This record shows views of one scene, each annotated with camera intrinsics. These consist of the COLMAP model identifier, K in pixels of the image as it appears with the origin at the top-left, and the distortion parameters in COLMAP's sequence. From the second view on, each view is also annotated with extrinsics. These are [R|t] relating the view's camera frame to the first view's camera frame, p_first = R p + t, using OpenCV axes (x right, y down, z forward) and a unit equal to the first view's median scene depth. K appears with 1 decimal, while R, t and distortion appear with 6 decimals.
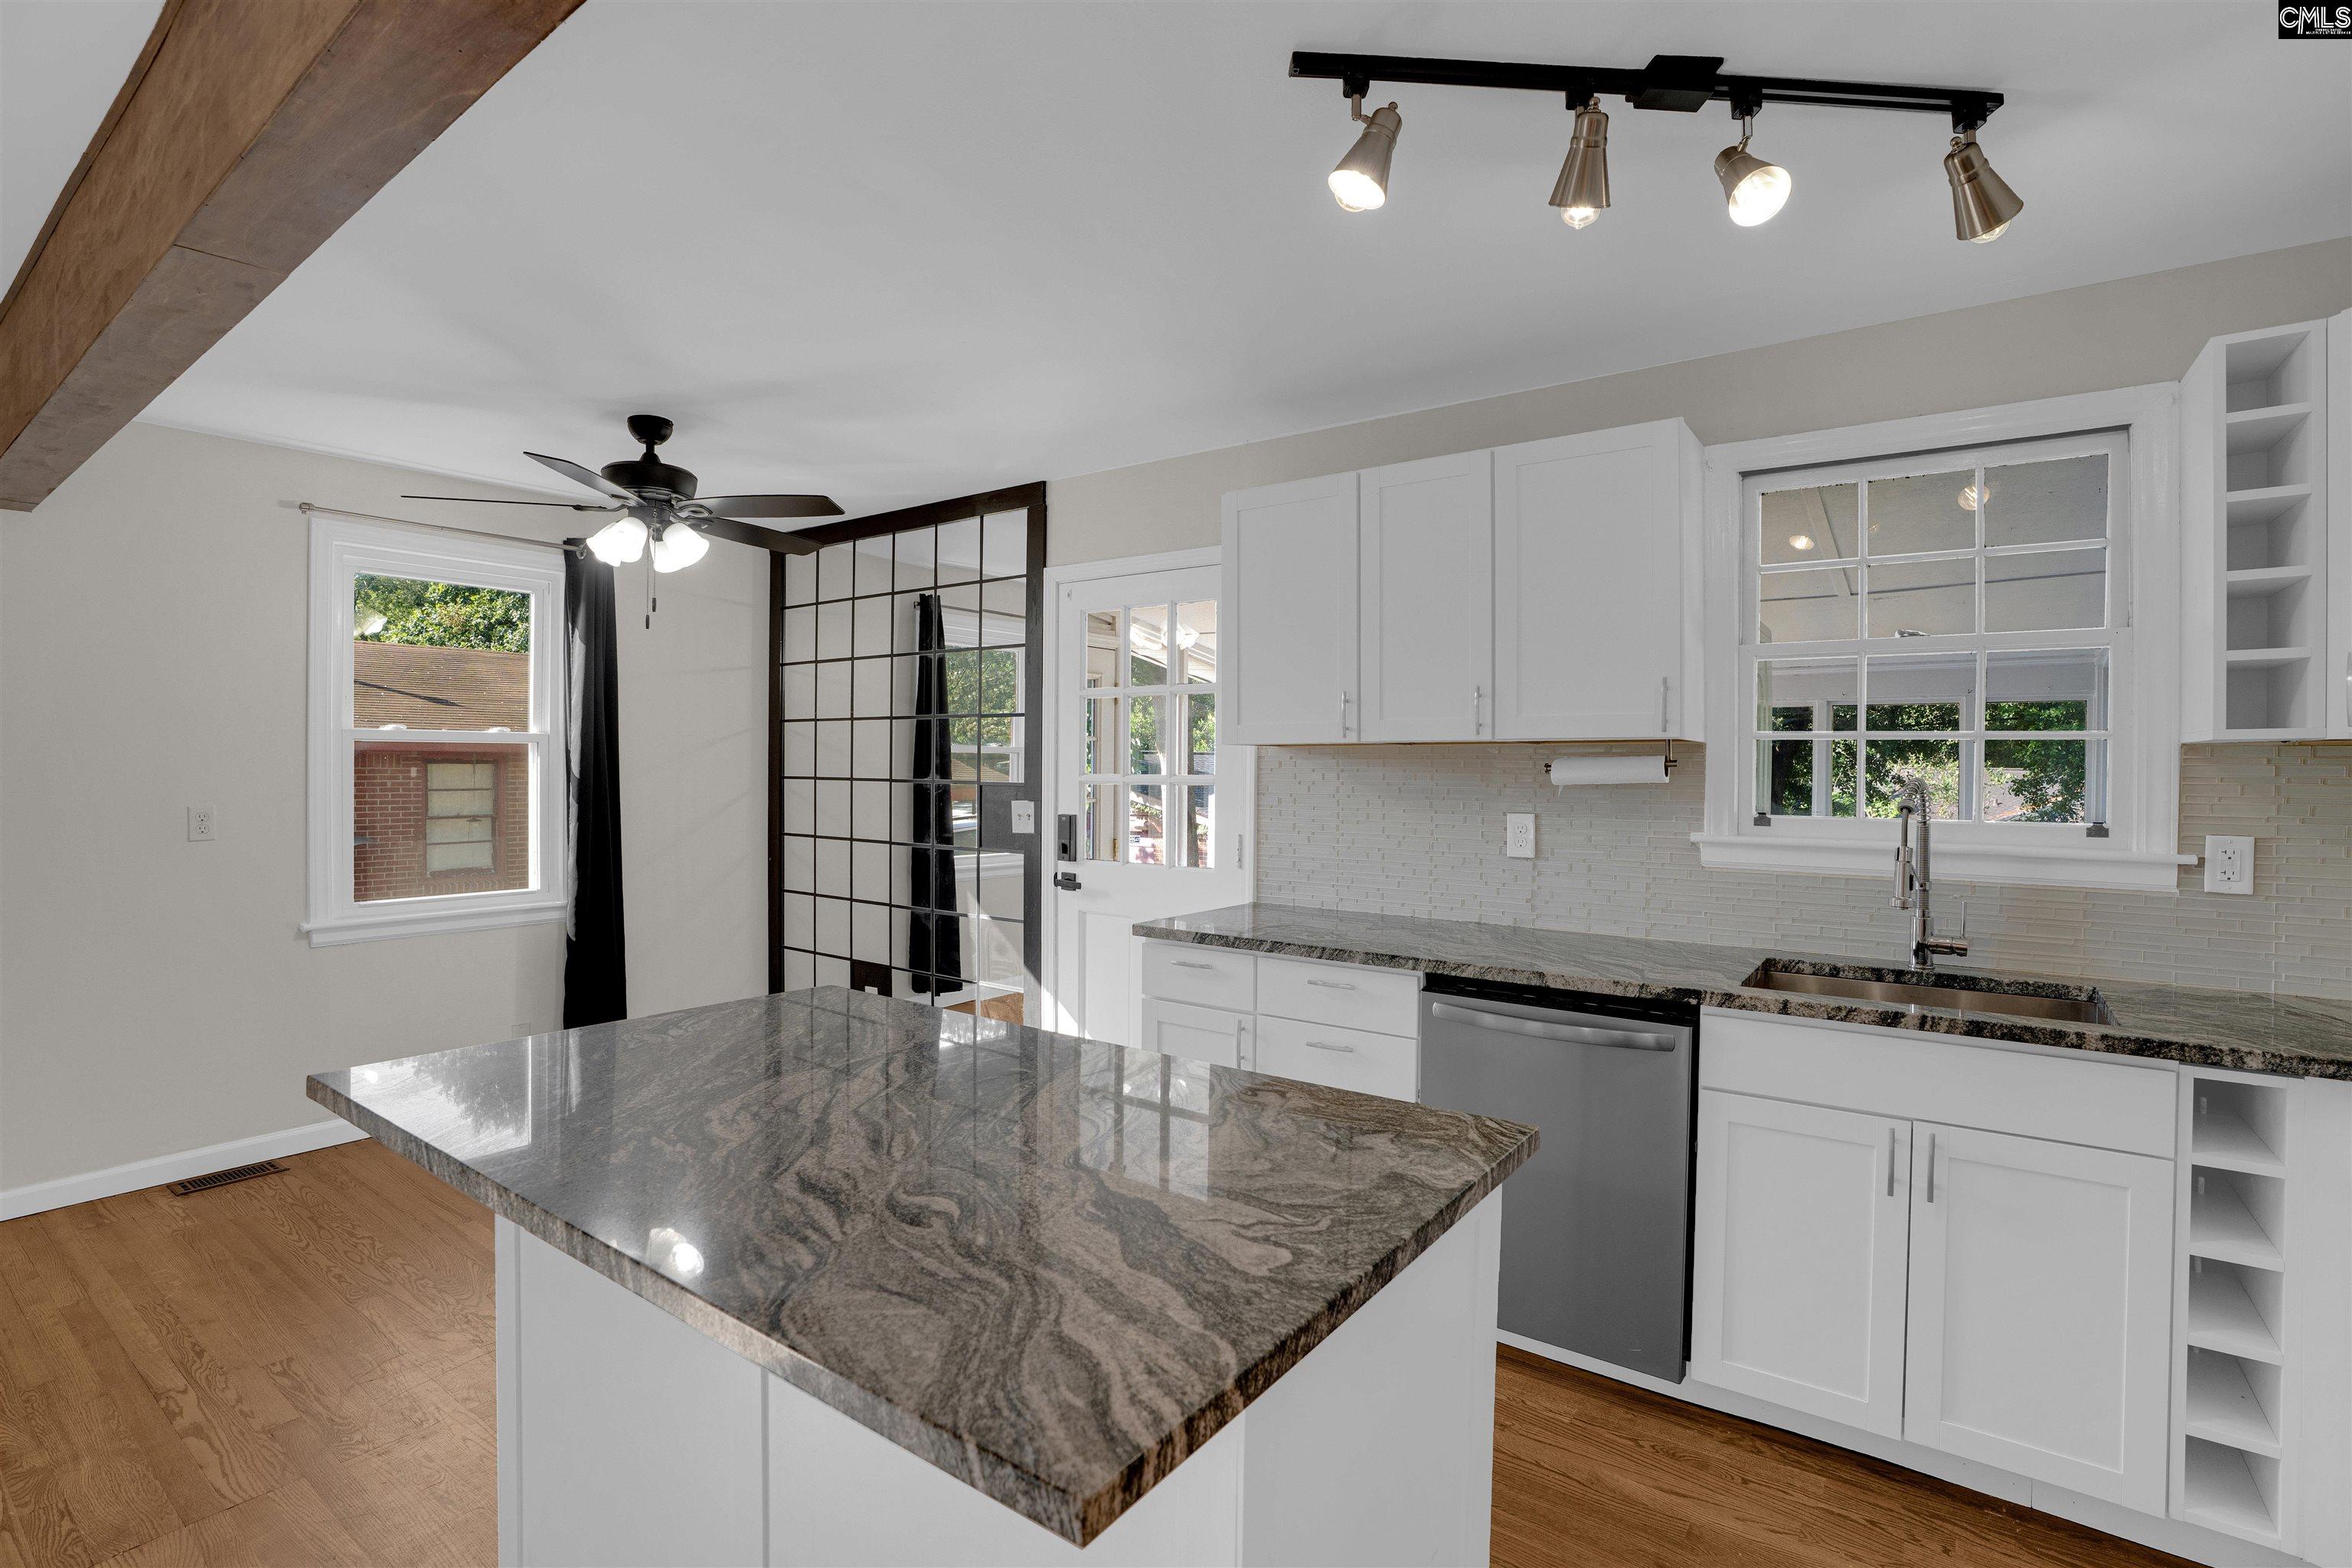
lens RADIAL K [[1080.4, 0, 1181.4], [0, 1080.4, 777.3], [0, 0, 1]] dist [-0.044889, 0.013032]
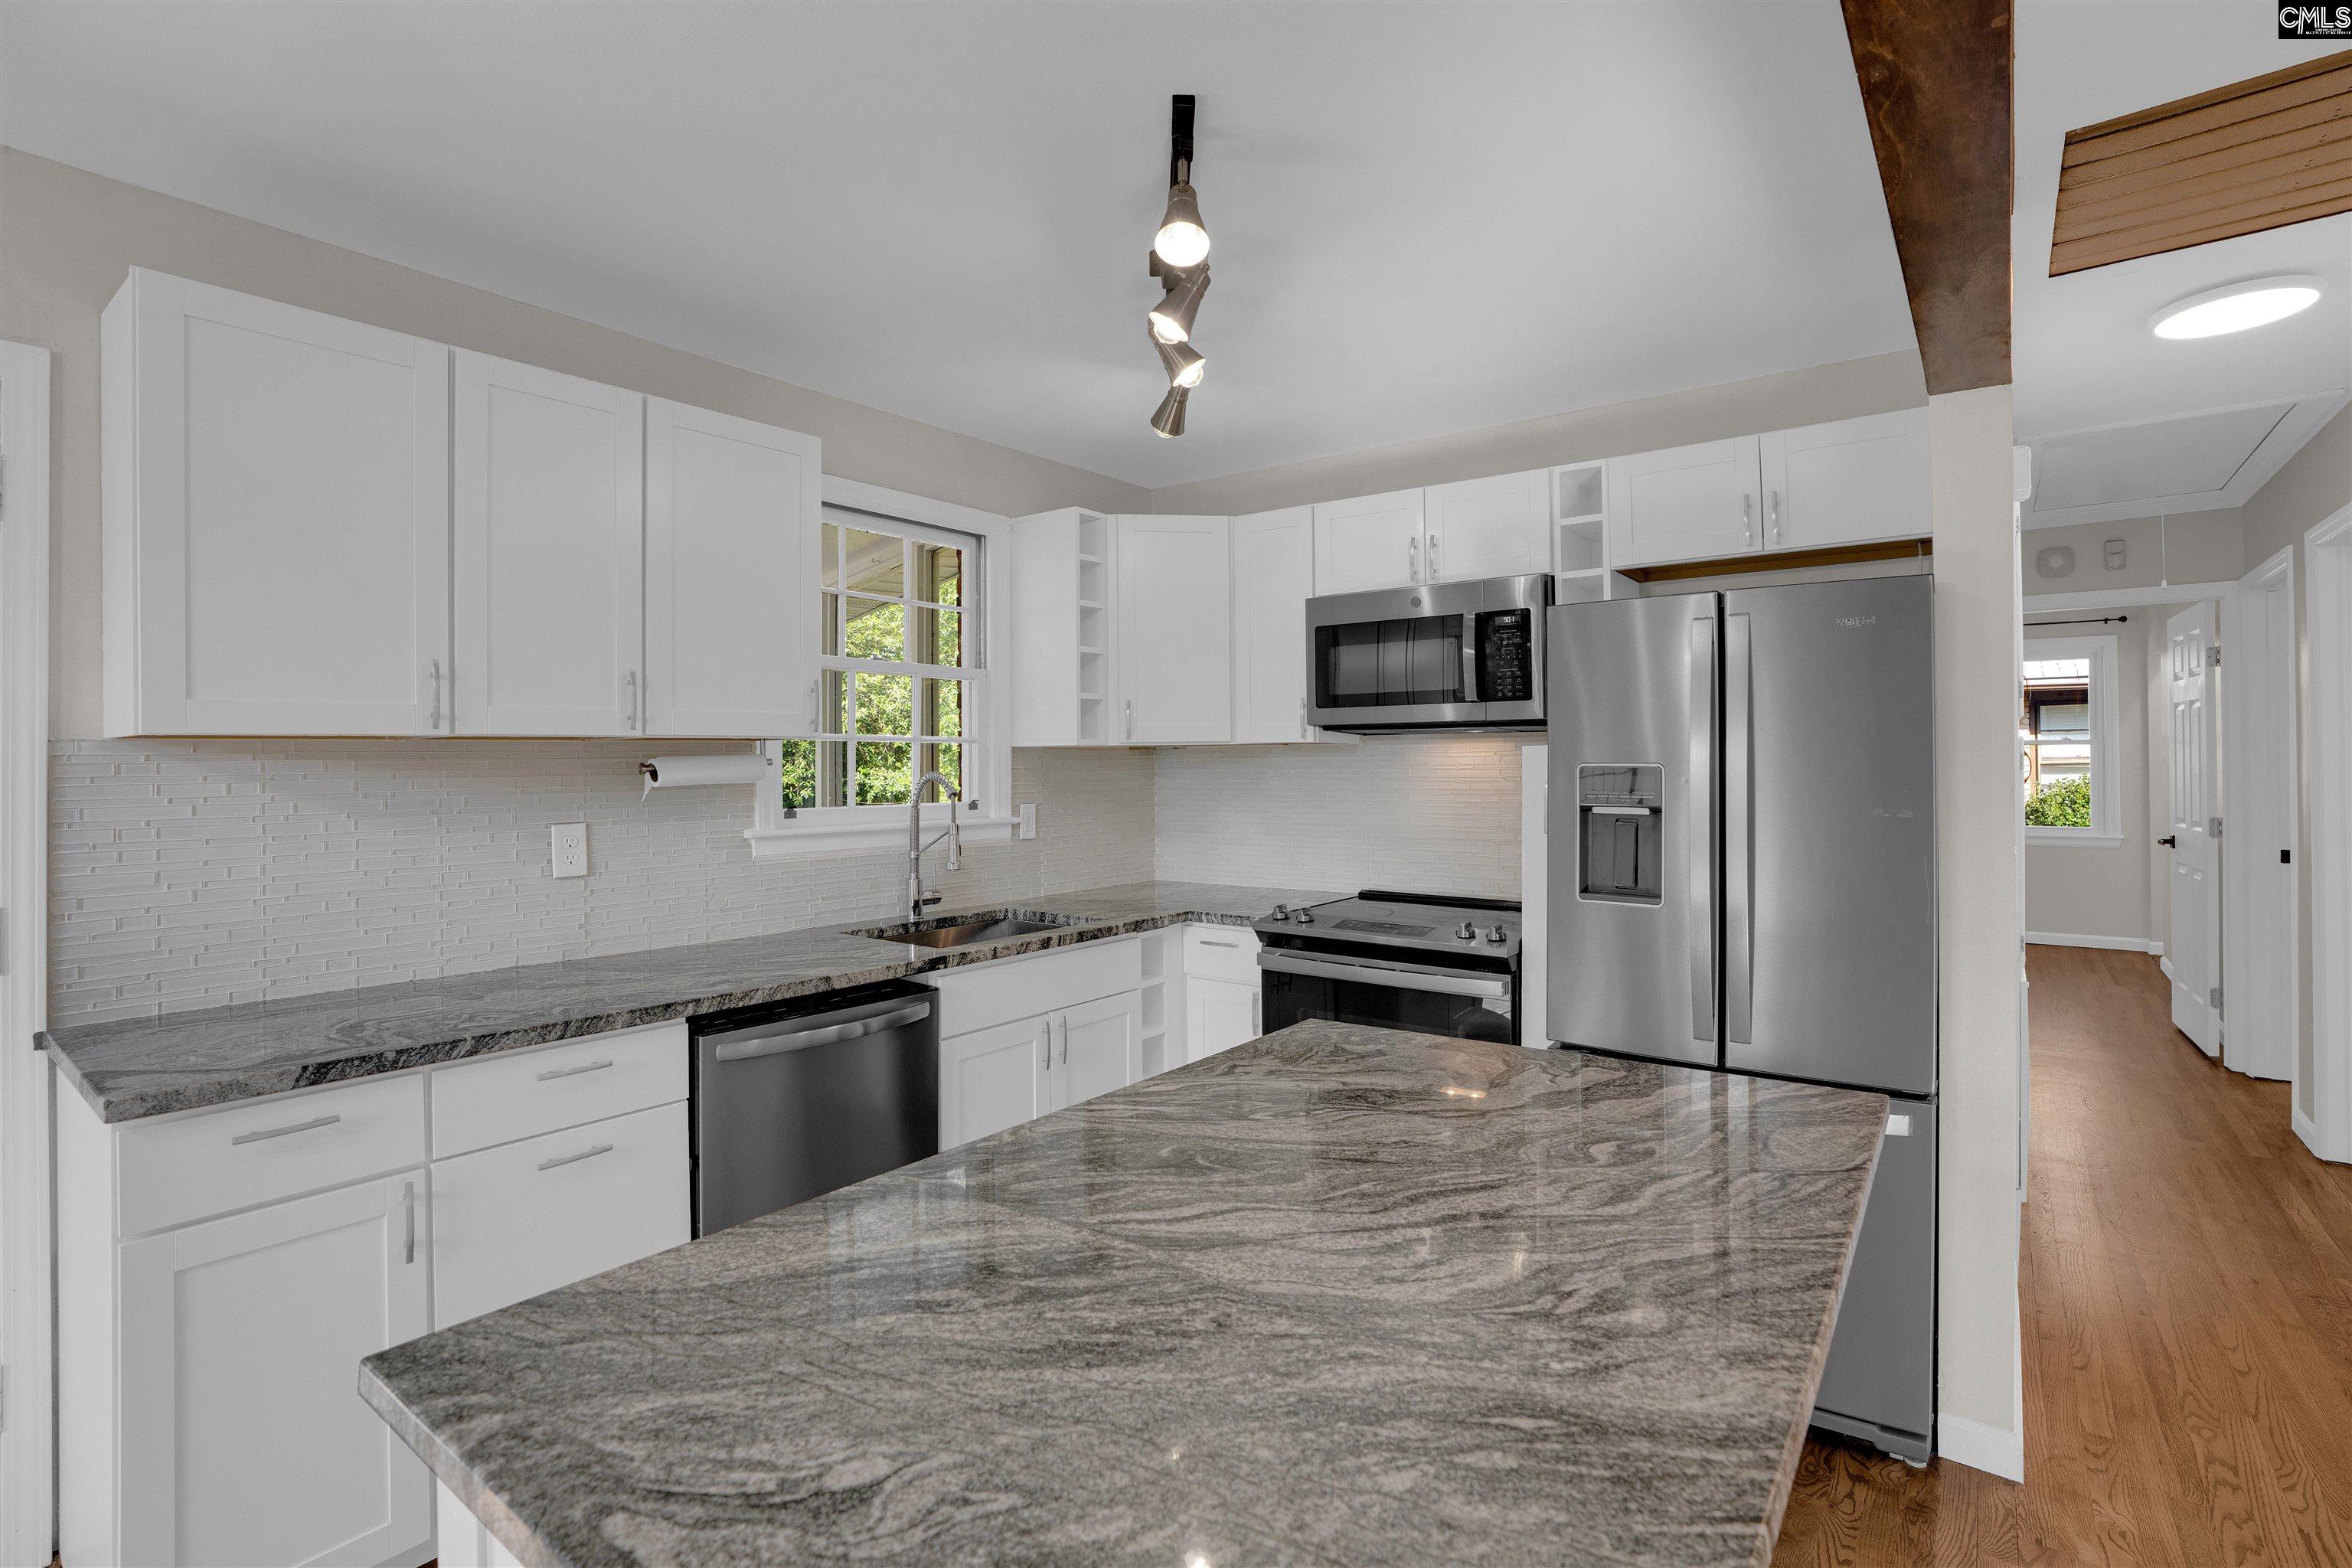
lens RADIAL K [[1080.4, 0, 1167.3], [0, 1080.4, 762.9], [0, 0, 1]] dist [-0.044889, 0.013032]
pose [[0.034570, -0.003125, 0.999397, -1.033950], [0.016190, 0.999866, 0.002566, -0.018218], [-0.999271, 0.016091, 0.034616, 1.063903]]
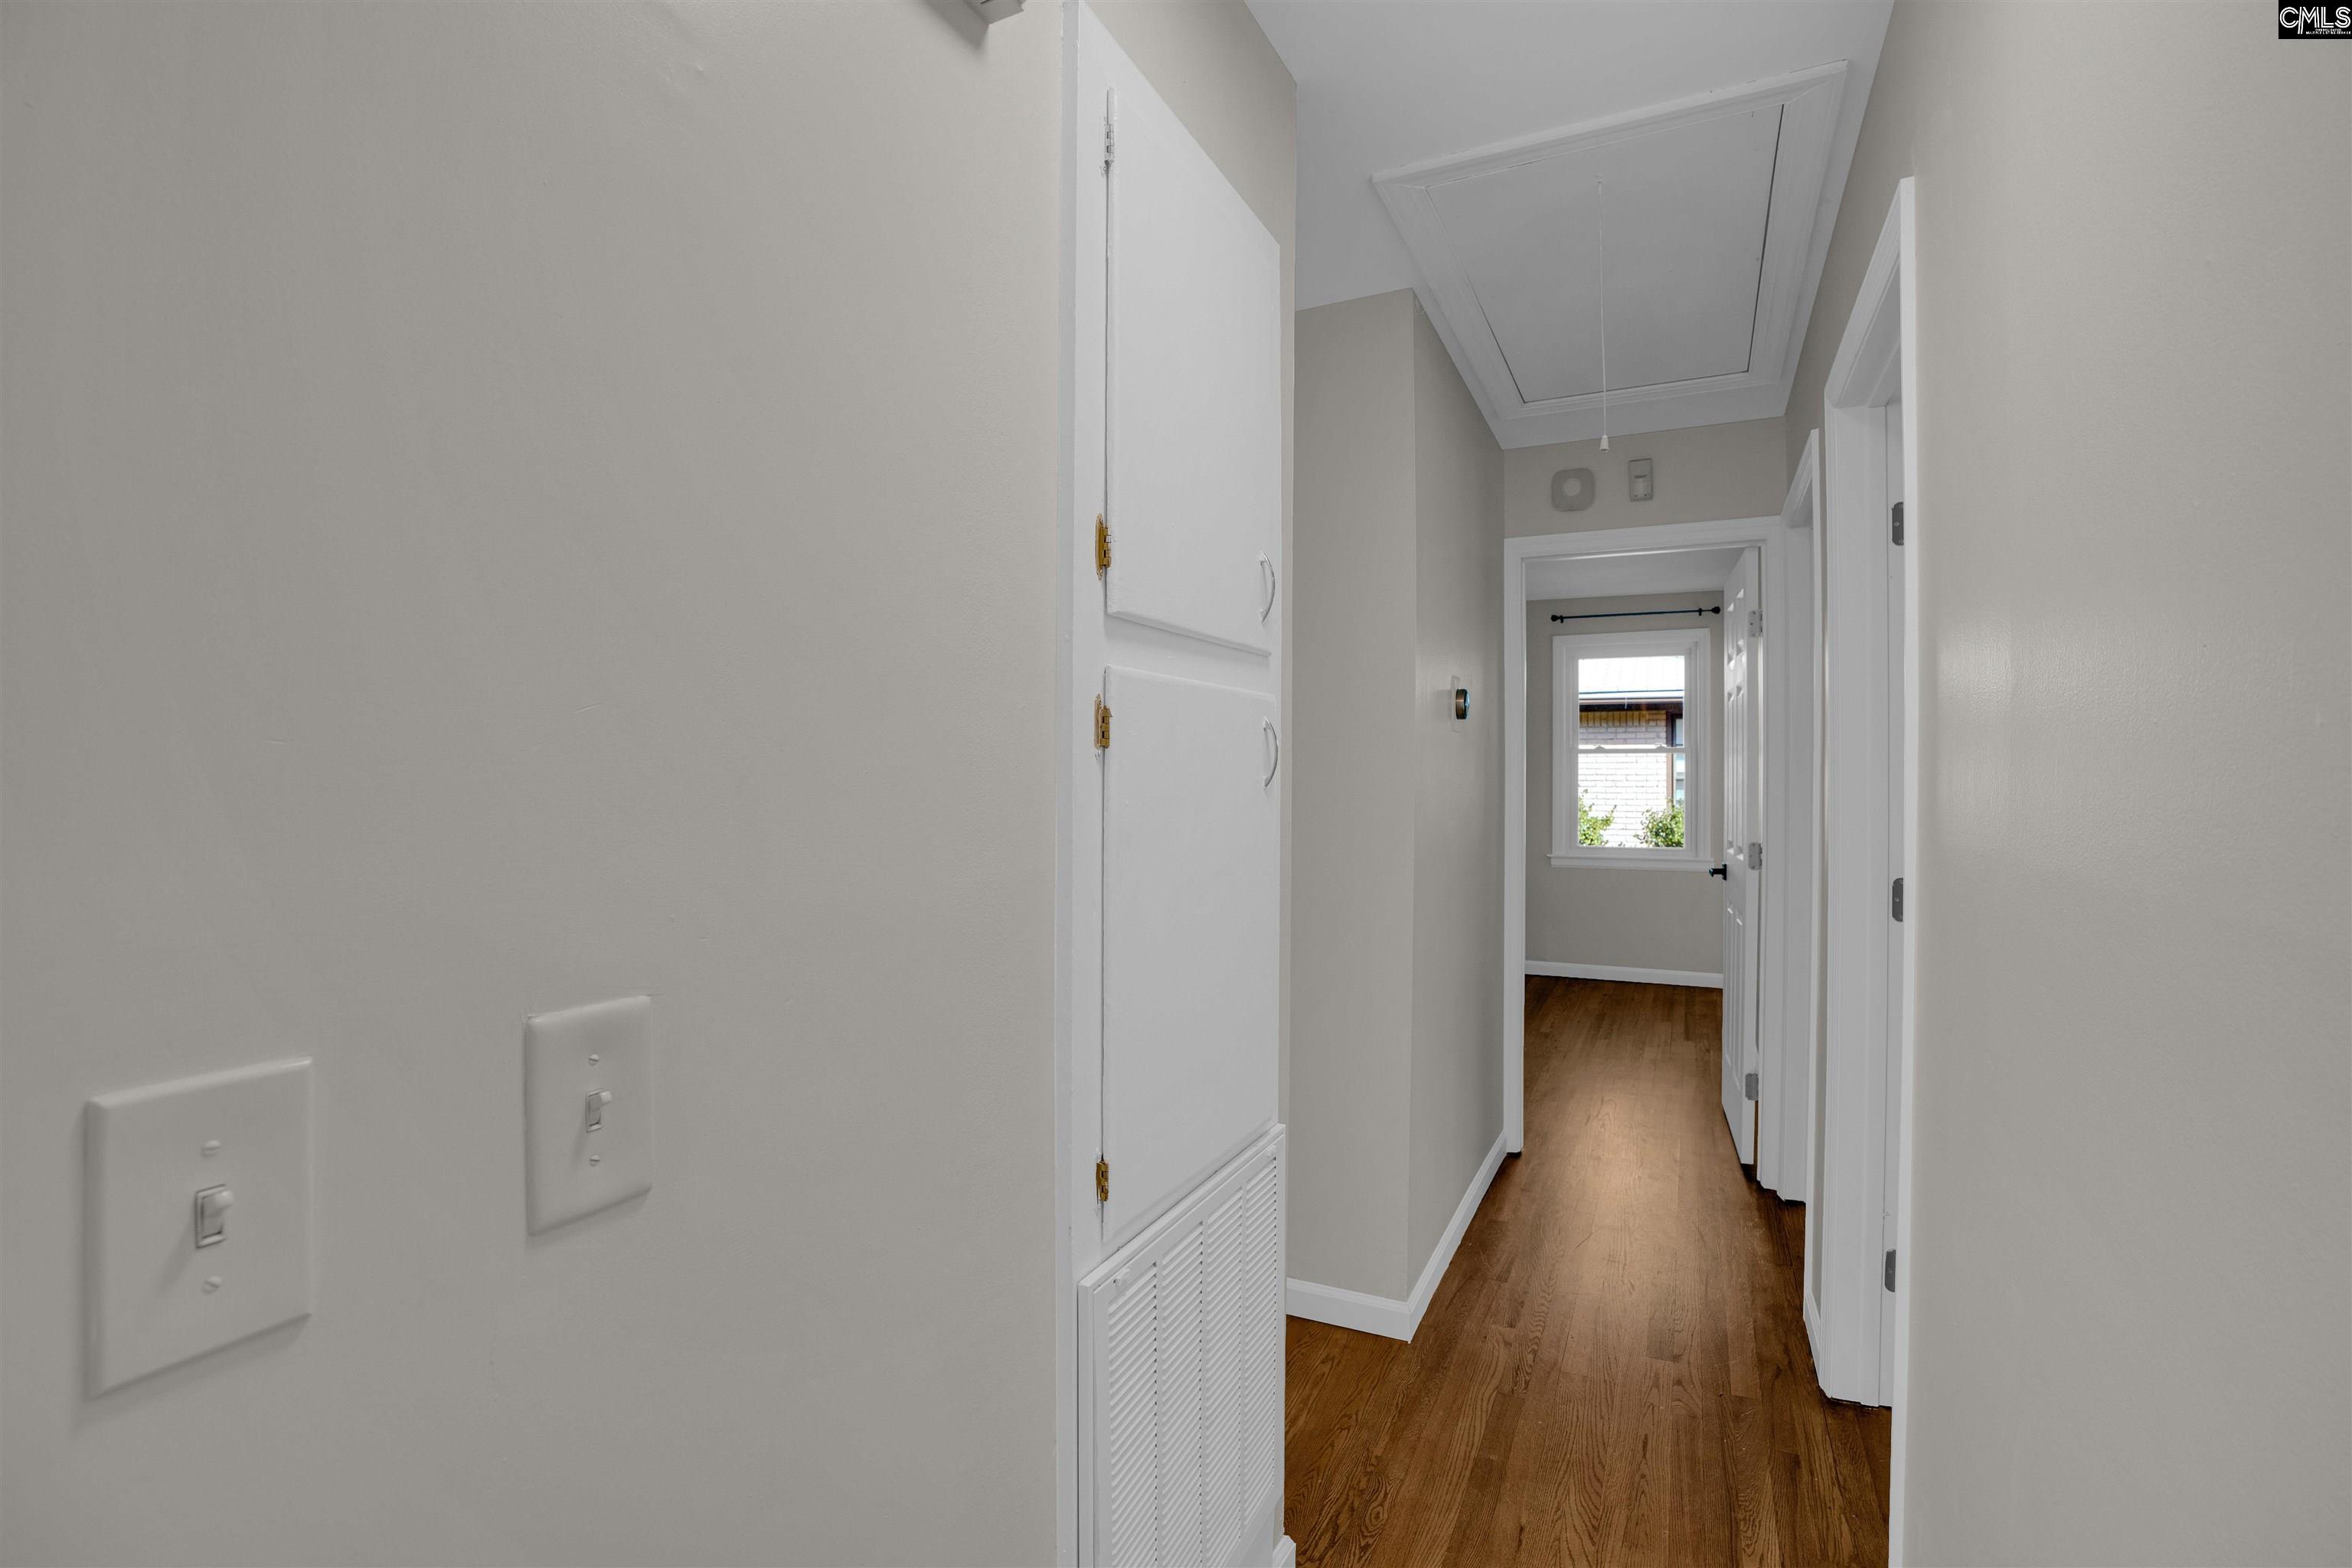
lens RADIAL K [[1080.4, 0, 1177.0], [0, 1080.4, 789.0], [0, 0, 1]] dist [-0.044889, 0.013032]
pose [[-0.184518, -0.015000, 0.982715, -0.704906], [0.000268, 0.999883, 0.015312, 0.000533], [-0.982829, 0.003089, -0.184492, 0.683197]]
